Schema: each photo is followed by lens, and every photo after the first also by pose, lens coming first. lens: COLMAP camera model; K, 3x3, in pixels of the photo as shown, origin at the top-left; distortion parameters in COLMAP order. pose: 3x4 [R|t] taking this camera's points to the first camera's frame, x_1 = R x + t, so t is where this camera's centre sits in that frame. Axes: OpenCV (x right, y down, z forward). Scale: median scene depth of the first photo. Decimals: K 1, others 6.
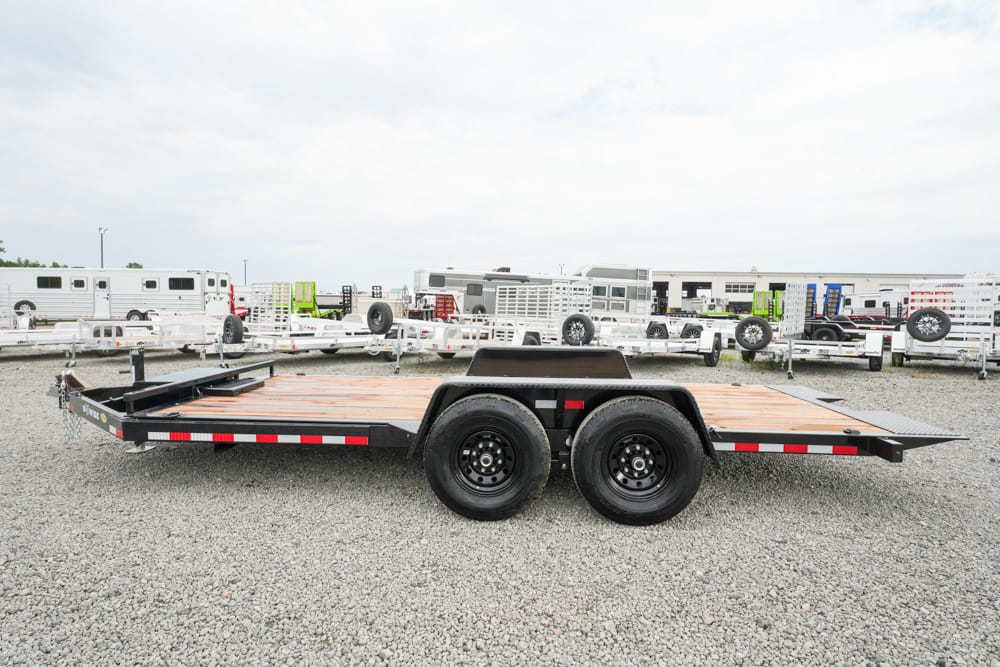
lens RADIAL K [[608.6, 0, 500.0], [0, 608.6, 333.5], [0, 0, 1]] dist [0.011001, -0.000783]
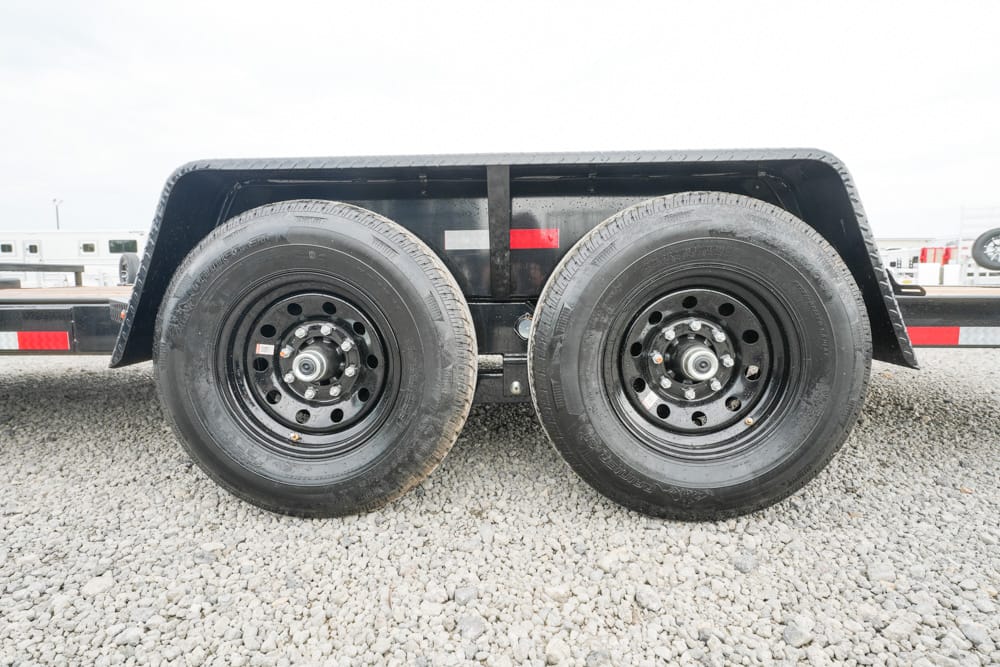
lens RADIAL K [[634.7, 0, 500.0], [0, 634.7, 333.5], [0, 0, 1]] dist [0.008593, 0.003702]
pose [[0.999668, -0.017592, 0.018839, 0.092498], [0.016803, 0.999008, 0.041242, 0.173193], [-0.019545, -0.040912, 0.998972, 0.591522]]
